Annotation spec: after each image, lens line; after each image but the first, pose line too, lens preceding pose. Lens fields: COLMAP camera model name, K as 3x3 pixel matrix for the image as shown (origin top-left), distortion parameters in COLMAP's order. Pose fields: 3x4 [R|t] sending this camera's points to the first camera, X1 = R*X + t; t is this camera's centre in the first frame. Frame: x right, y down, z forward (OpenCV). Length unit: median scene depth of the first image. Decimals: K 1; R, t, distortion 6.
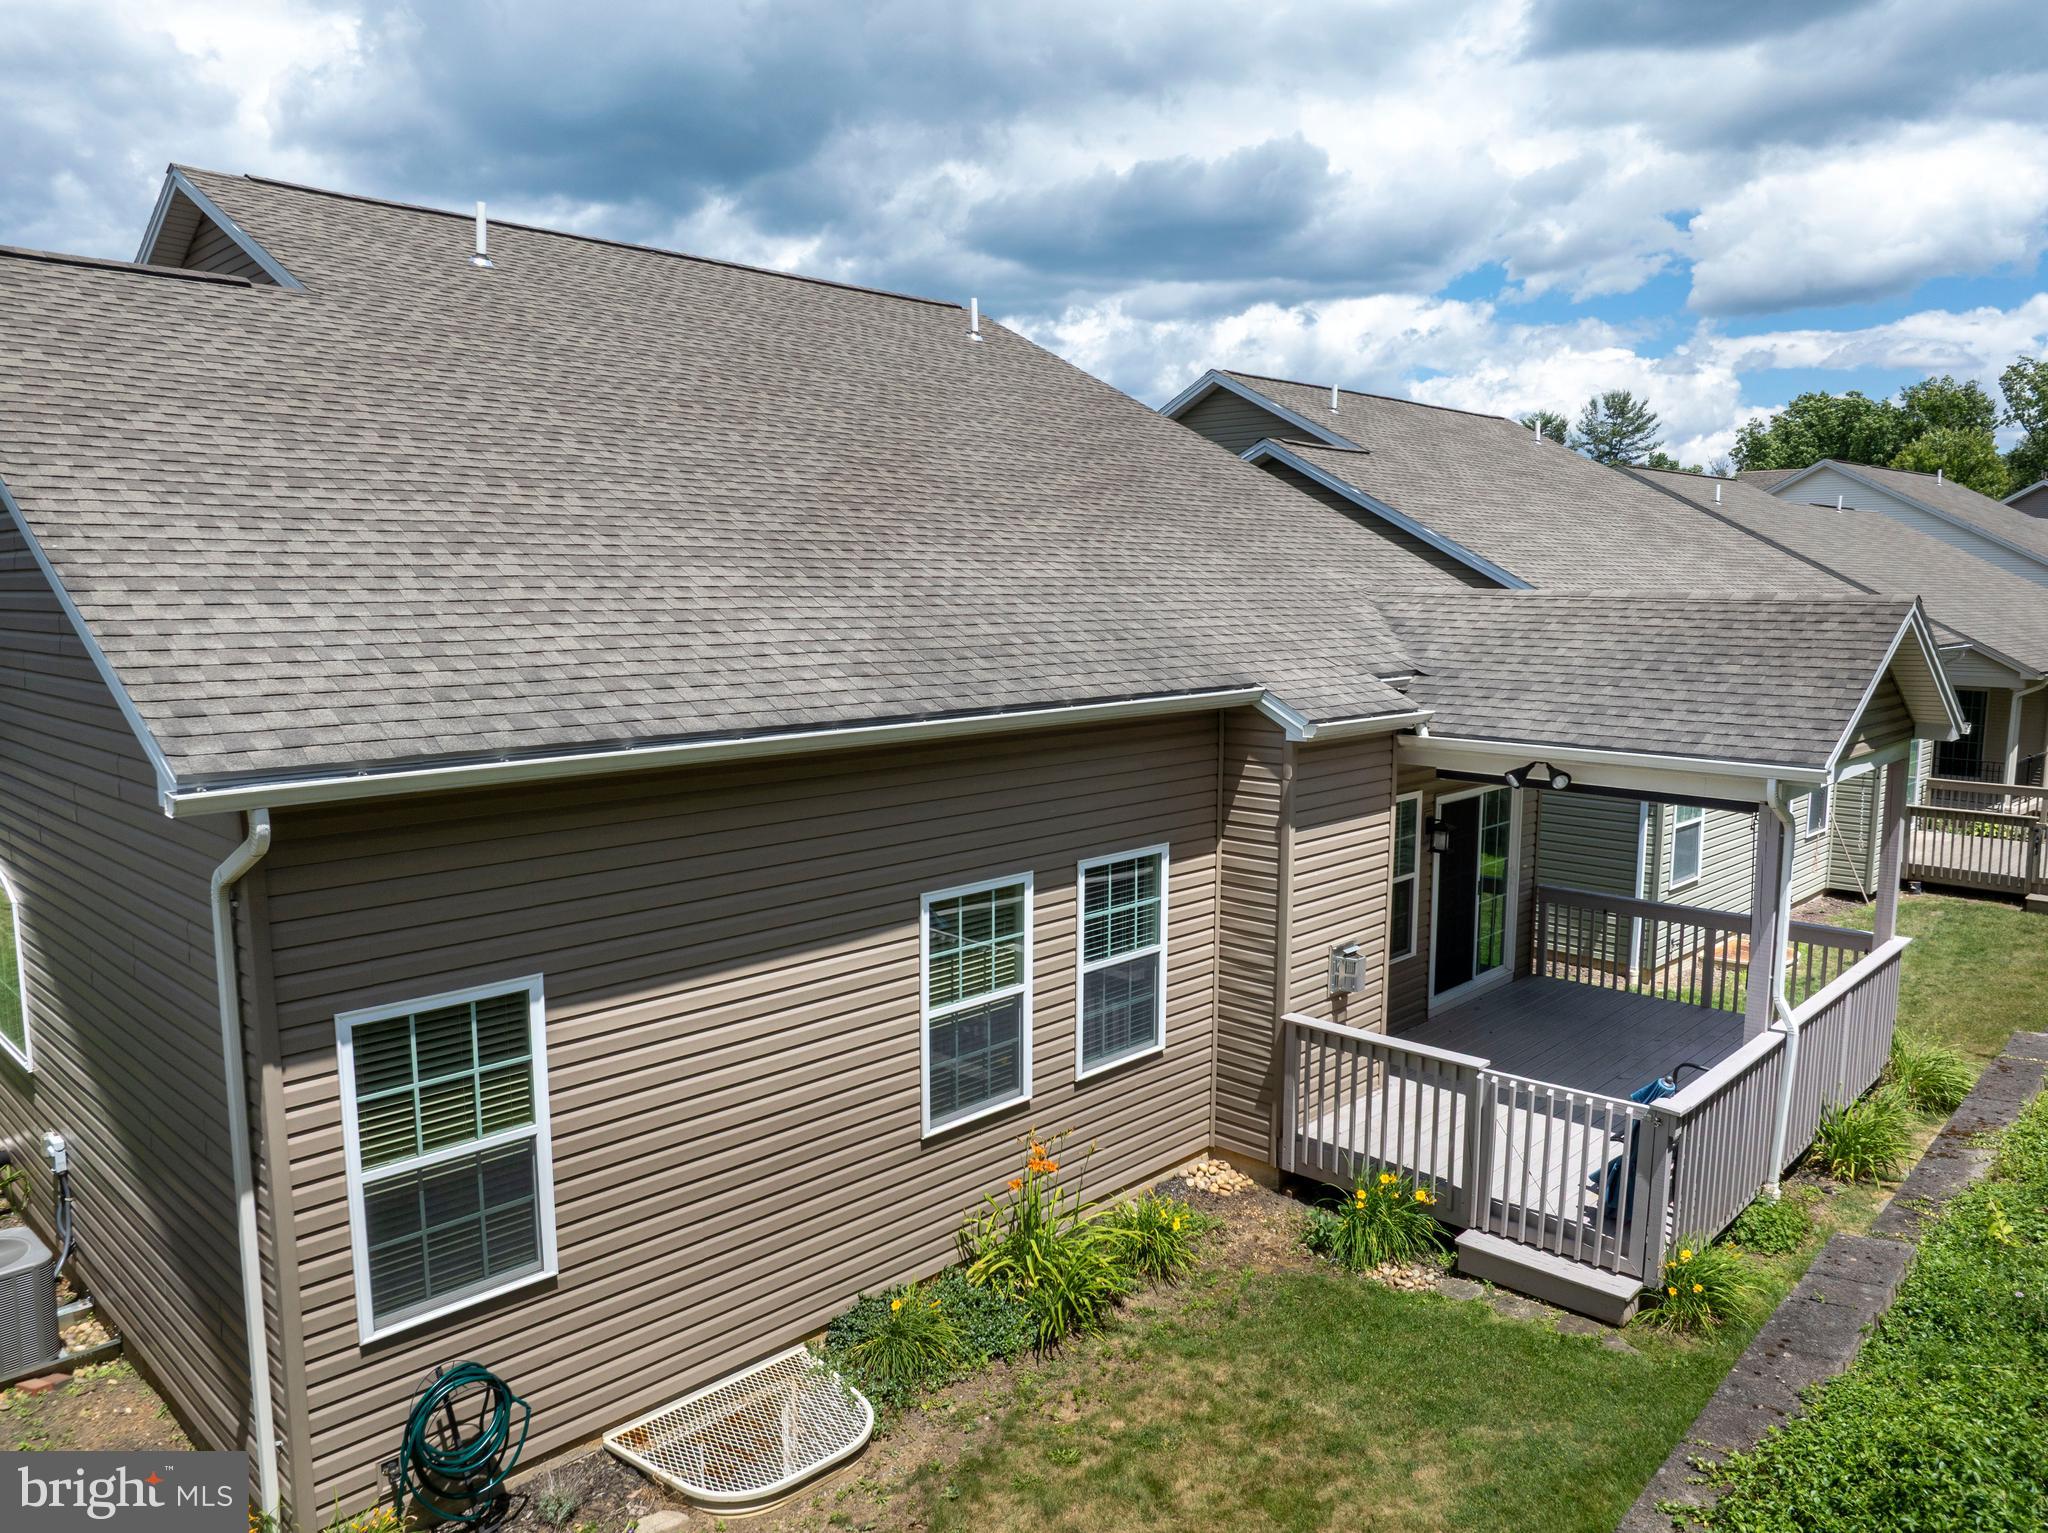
lens RADIAL K [[1430.3, 0, 1025.9], [0, 1430.3, 761.9], [0, 0, 1]] dist [-0.036652, 0.003361]
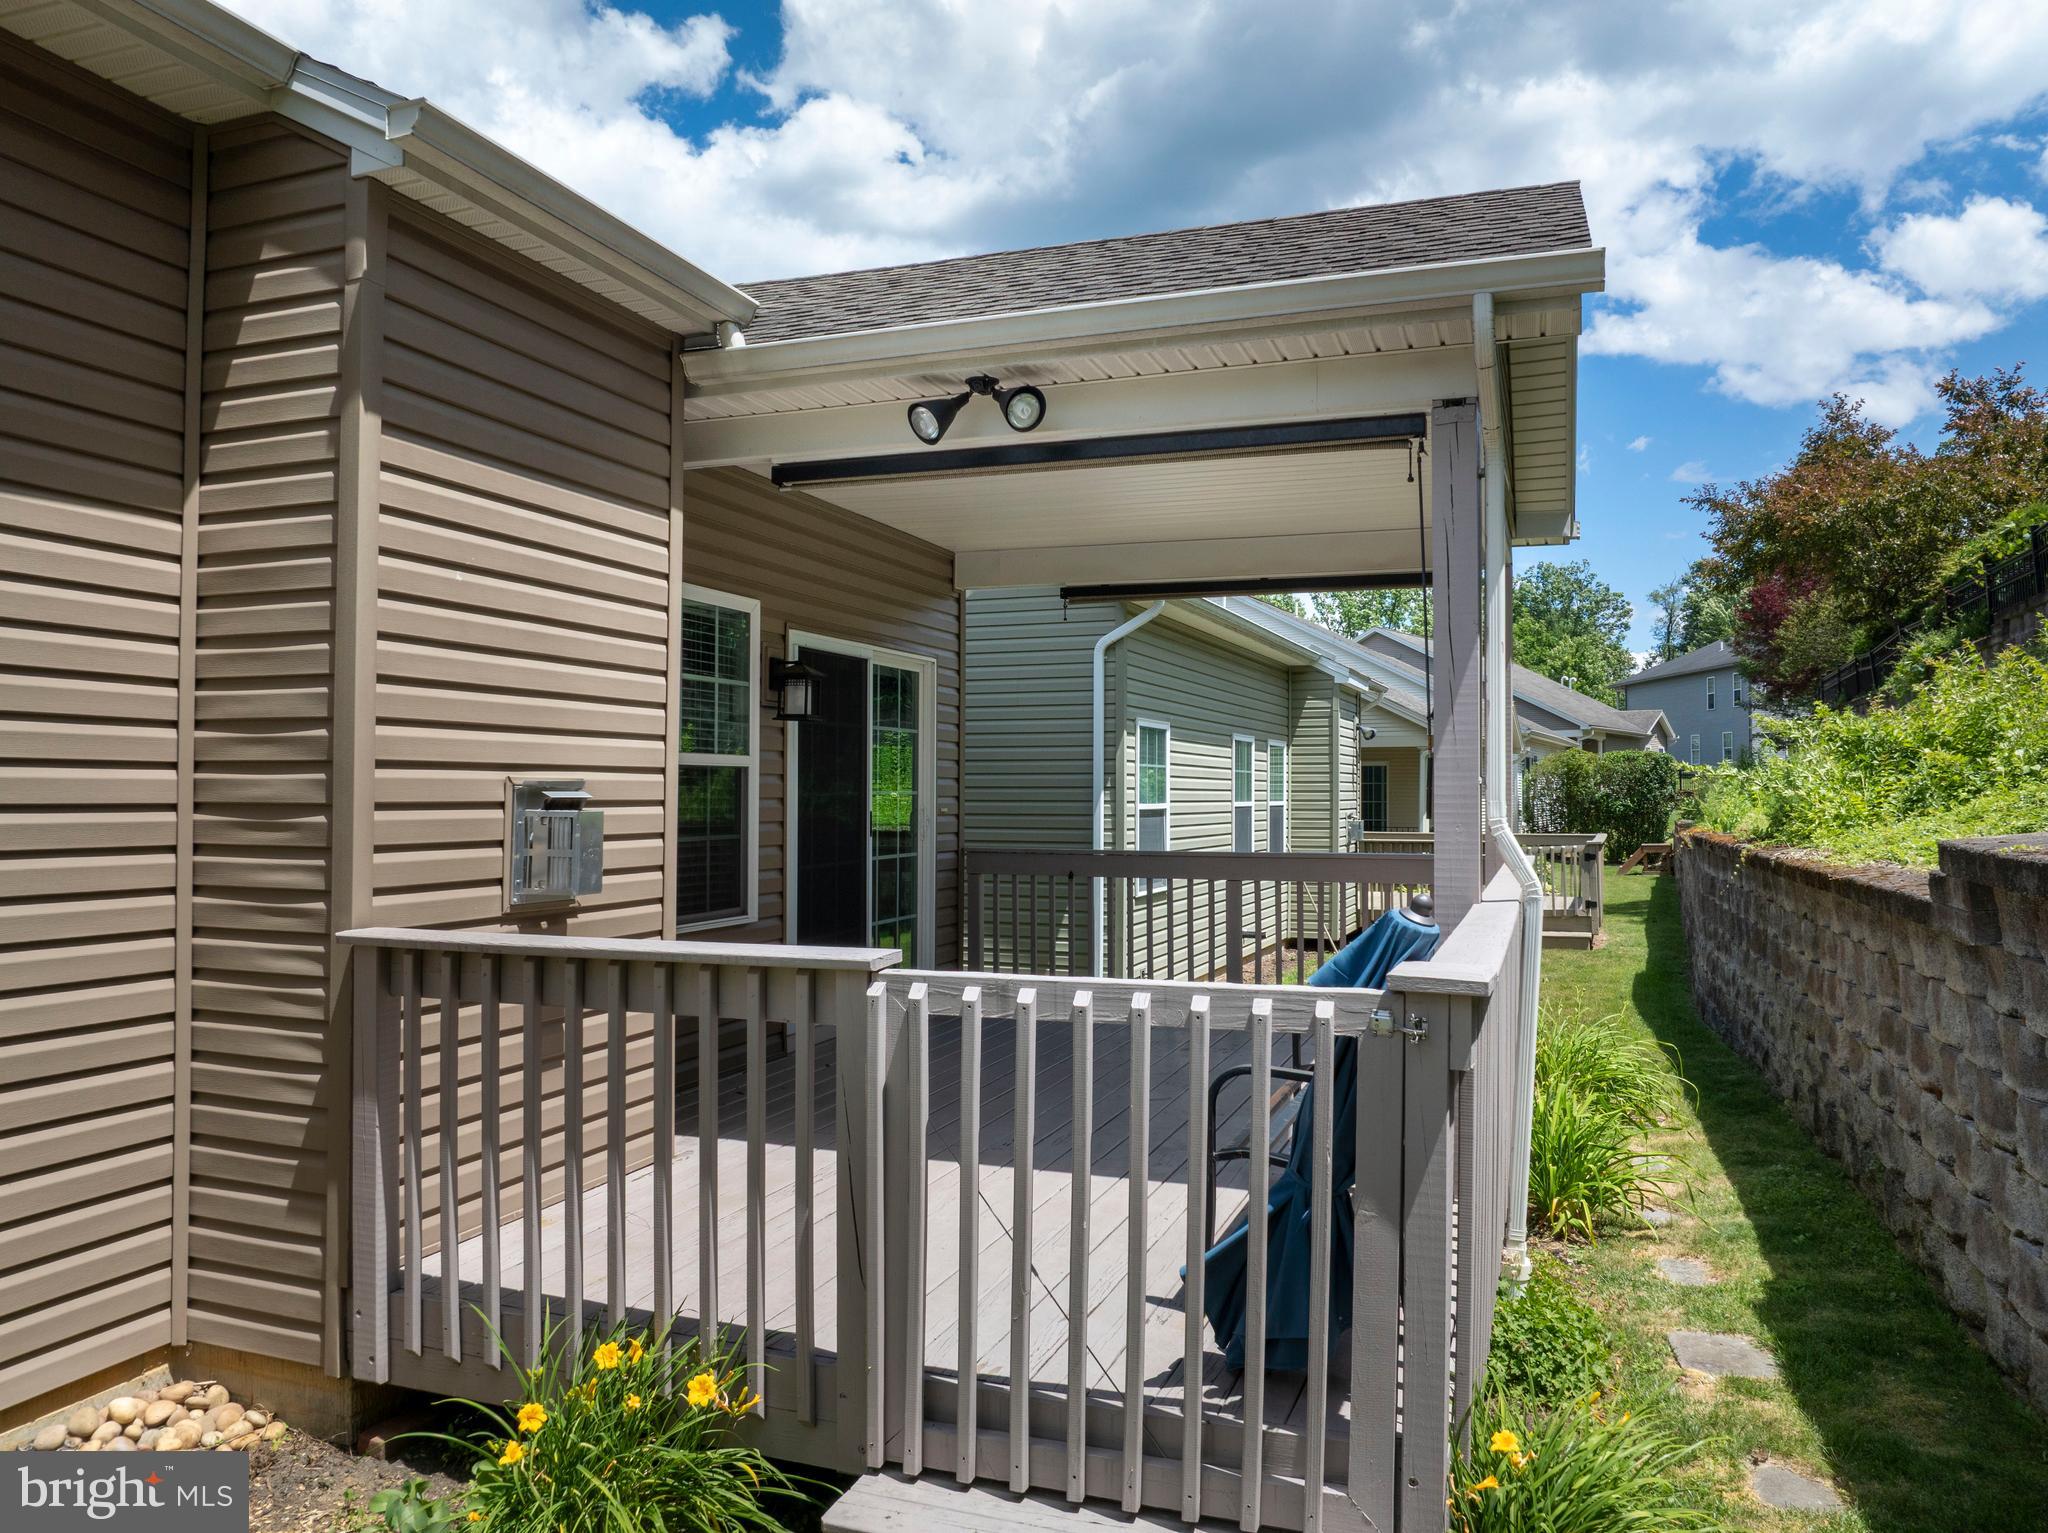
lens RADIAL K [[1430.3, 0, 1017.9], [0, 1430.3, 772.0], [0, 0, 1]] dist [-0.036652, 0.003361]
pose [[0.919157, 0.007271, 0.393825, 0.216443], [0.047539, 0.990473, -0.129240, 0.213774], [-0.391012, 0.137514, 0.910054, 0.671398]]
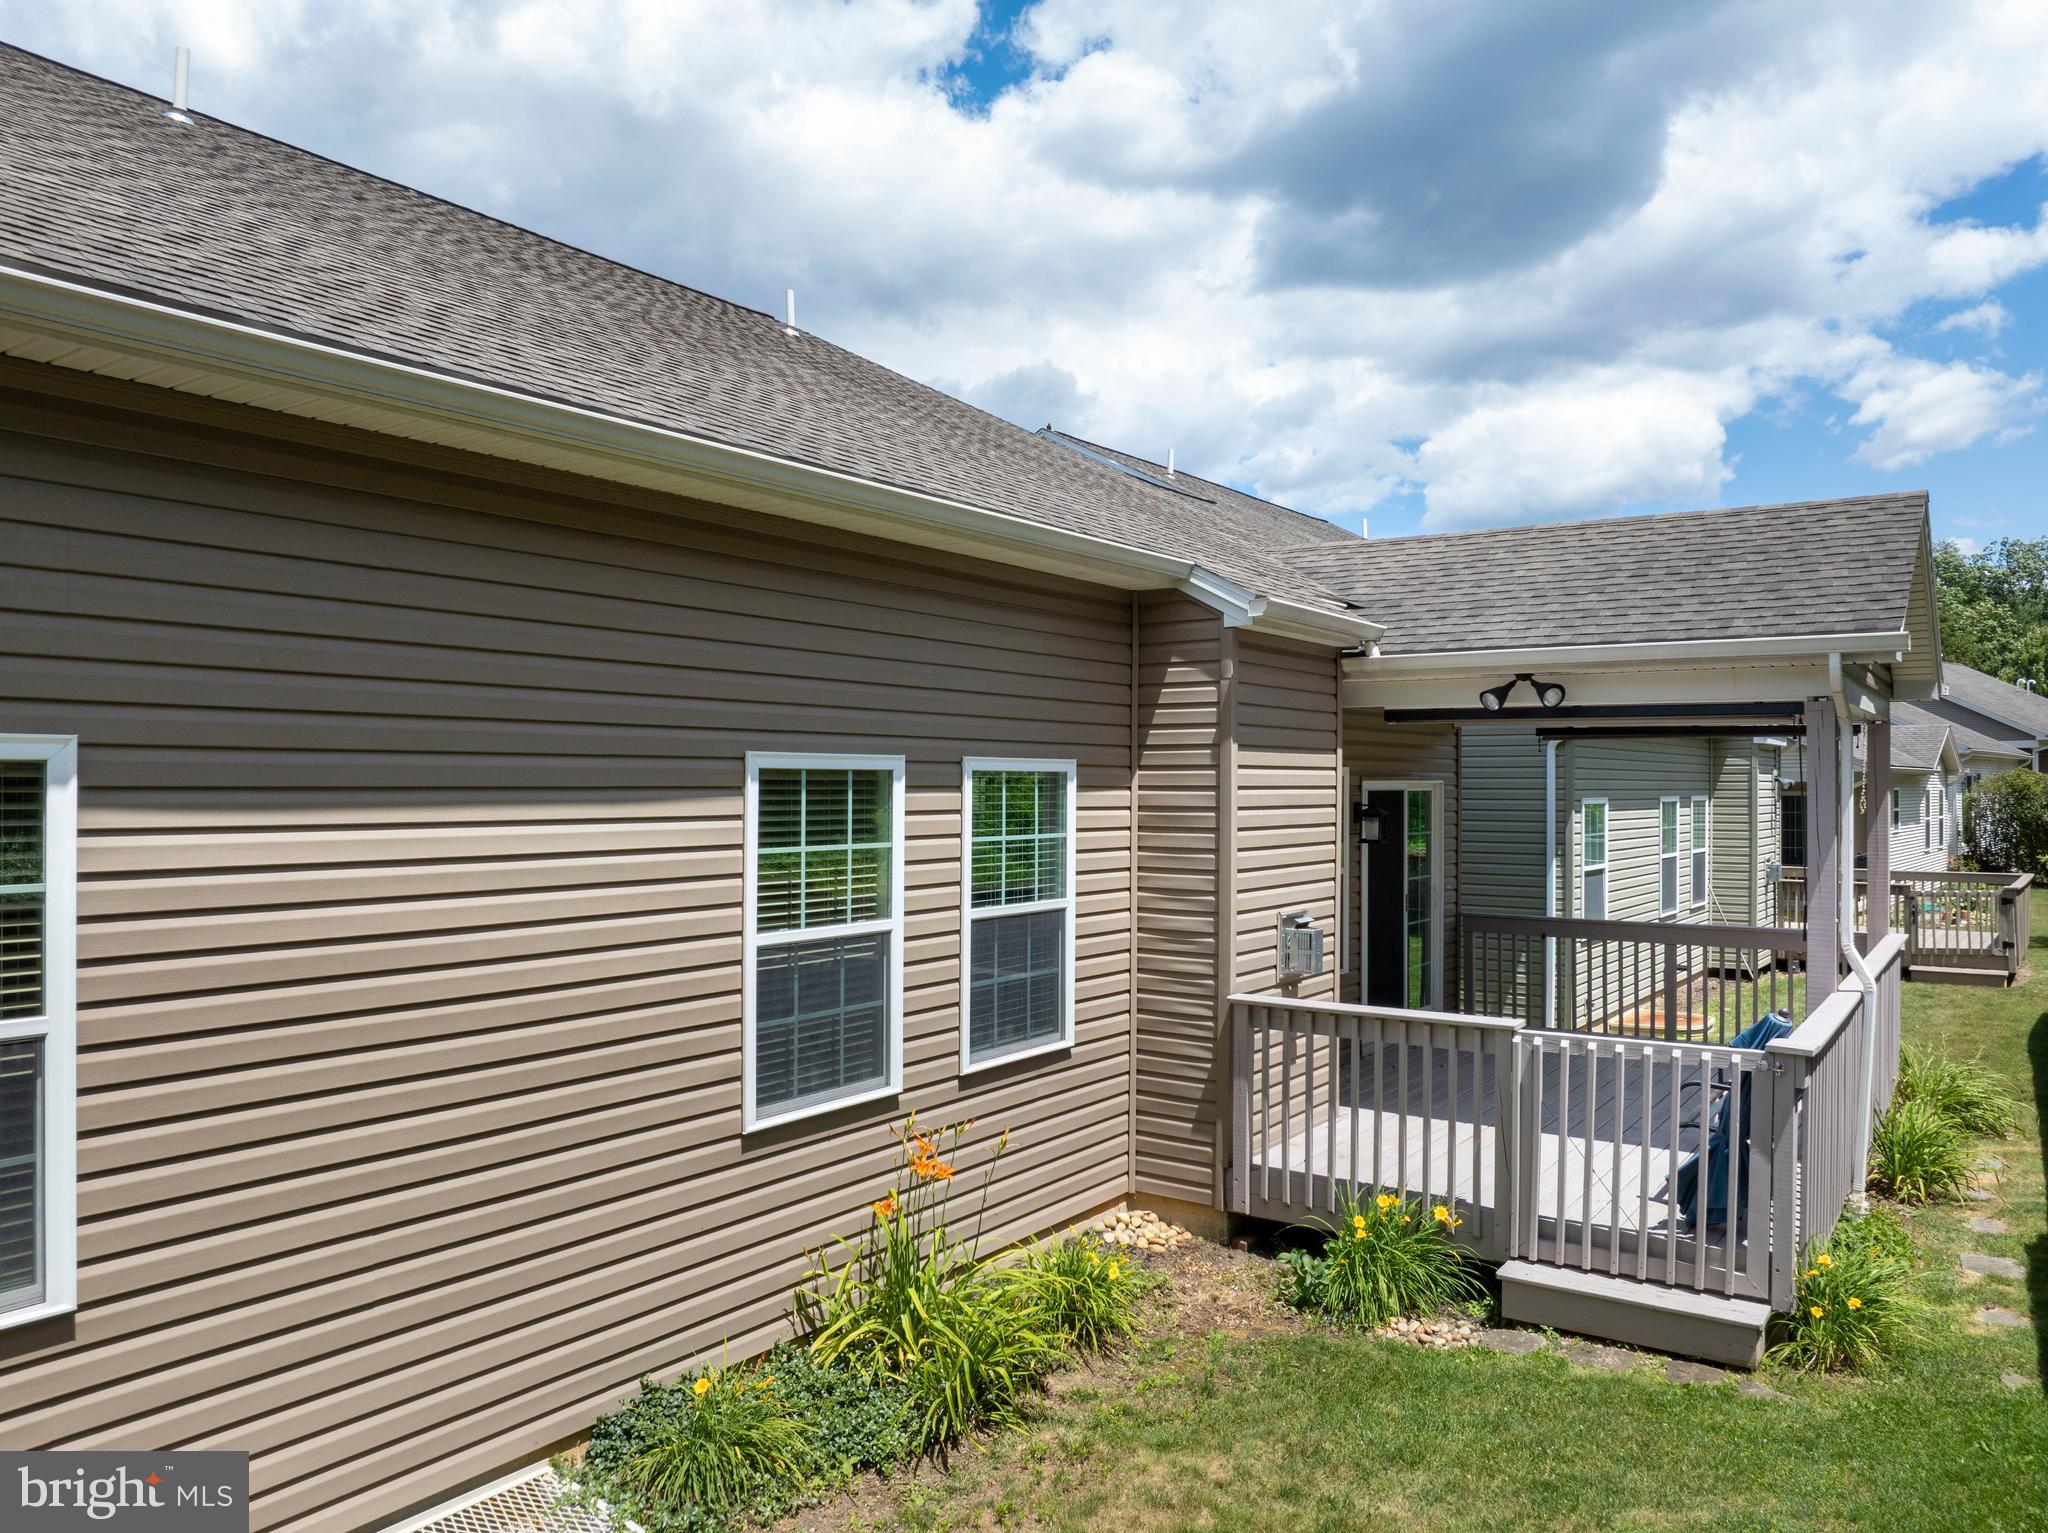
lens RADIAL K [[1430.3, 0, 1025.3], [0, 1430.3, 767.5], [0, 0, 1]] dist [-0.036652, 0.003361]
pose [[0.989506, 0.003795, 0.144440, -0.037277], [0.015661, 0.990949, -0.133325, 0.174711], [-0.143639, 0.134188, 0.980490, 0.296998]]
